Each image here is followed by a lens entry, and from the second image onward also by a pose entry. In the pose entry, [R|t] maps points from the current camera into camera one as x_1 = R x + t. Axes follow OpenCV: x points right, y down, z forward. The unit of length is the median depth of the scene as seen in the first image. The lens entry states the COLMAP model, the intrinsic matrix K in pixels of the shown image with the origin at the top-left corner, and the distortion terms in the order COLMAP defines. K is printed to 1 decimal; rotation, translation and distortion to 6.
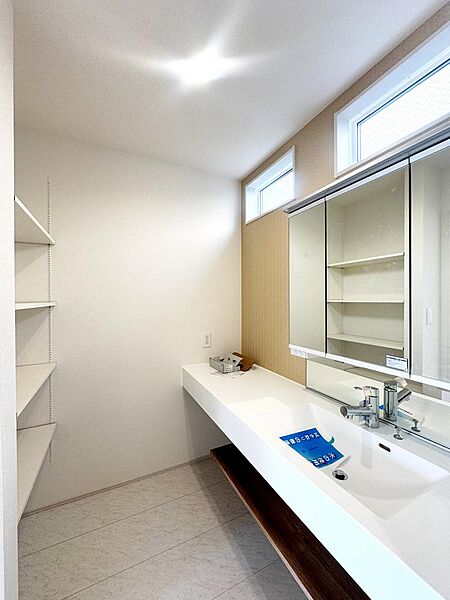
lens RADIAL K [[240.9, 0, 227.2], [0, 240.9, 299.6], [0, 0, 1]] dist [-0.007009, 0.001590]
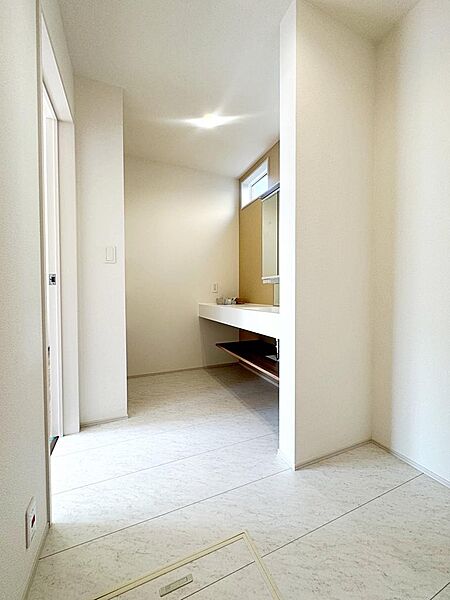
lens RADIAL K [[240.9, 0, 224.1], [0, 240.9, 300.3], [0, 0, 1]] dist [-0.007009, 0.001590]
pose [[0.998201, 0.005973, -0.059660, 0.062801], [-0.004221, 0.999557, 0.029453, 0.205090], [0.059809, -0.029149, 0.997784, -0.498793]]
